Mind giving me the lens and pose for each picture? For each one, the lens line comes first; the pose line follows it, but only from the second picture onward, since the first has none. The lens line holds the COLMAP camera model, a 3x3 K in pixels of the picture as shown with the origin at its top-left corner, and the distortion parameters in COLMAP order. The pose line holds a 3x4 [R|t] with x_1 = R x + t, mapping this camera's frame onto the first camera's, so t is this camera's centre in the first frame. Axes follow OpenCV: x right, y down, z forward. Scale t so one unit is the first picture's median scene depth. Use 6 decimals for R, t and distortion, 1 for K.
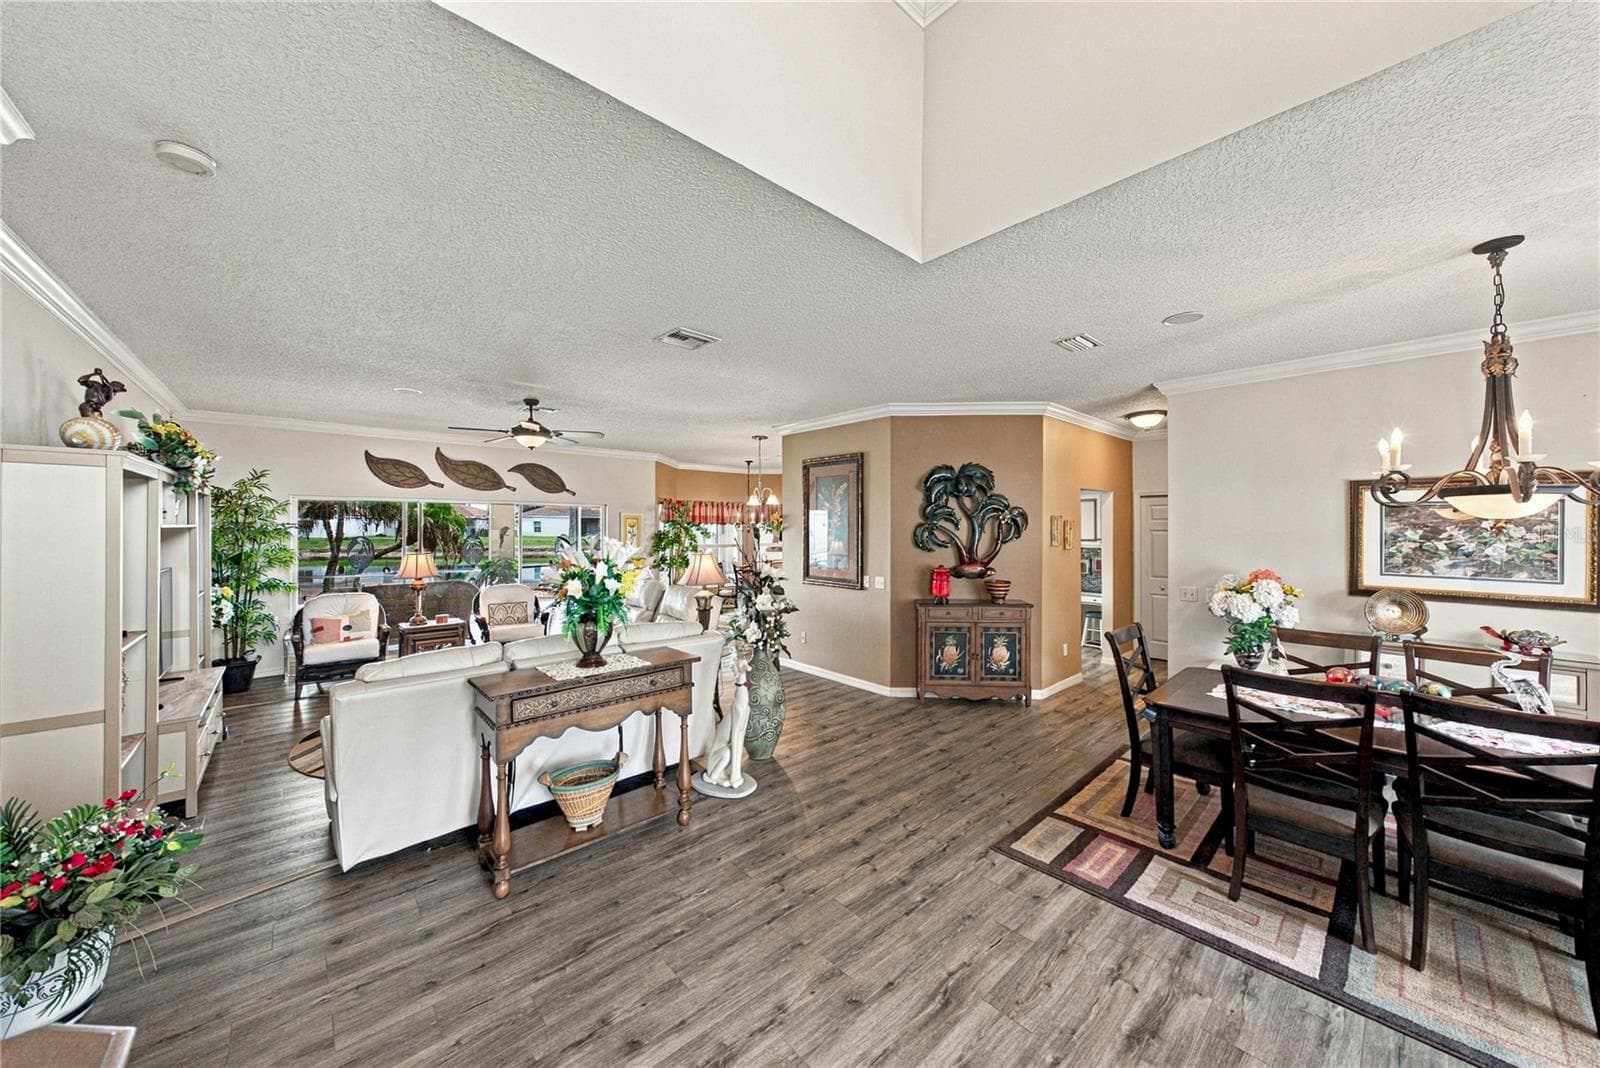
lens RADIAL K [[560.2, 0, 799.5], [0, 560.2, 526.0], [0, 0, 1]] dist [-0.001353, -0.000731]
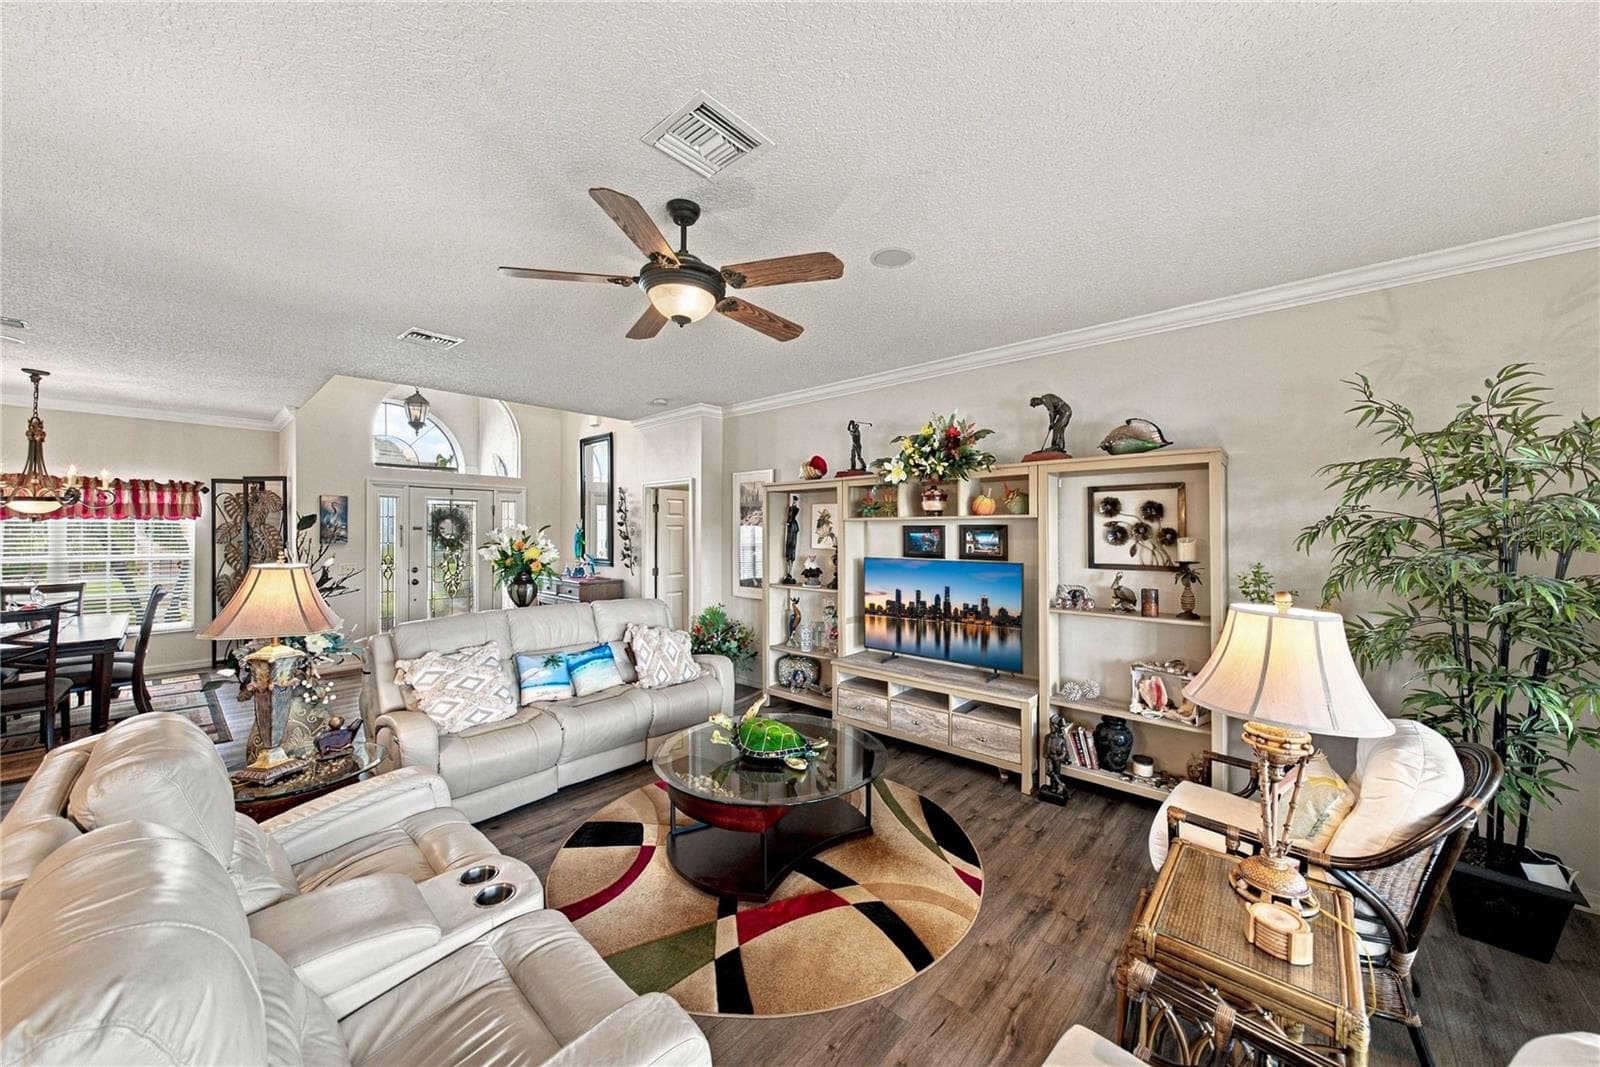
lens RADIAL K [[560.2, 0, 804.2], [0, 560.2, 531.8], [0, 0, 1]] dist [-0.001353, -0.000731]
pose [[-0.993051, -0.001465, -0.117672, -0.523024], [-0.002052, 0.999986, 0.004865, 0.016766], [0.117664, 0.005073, -0.993041, 1.437257]]
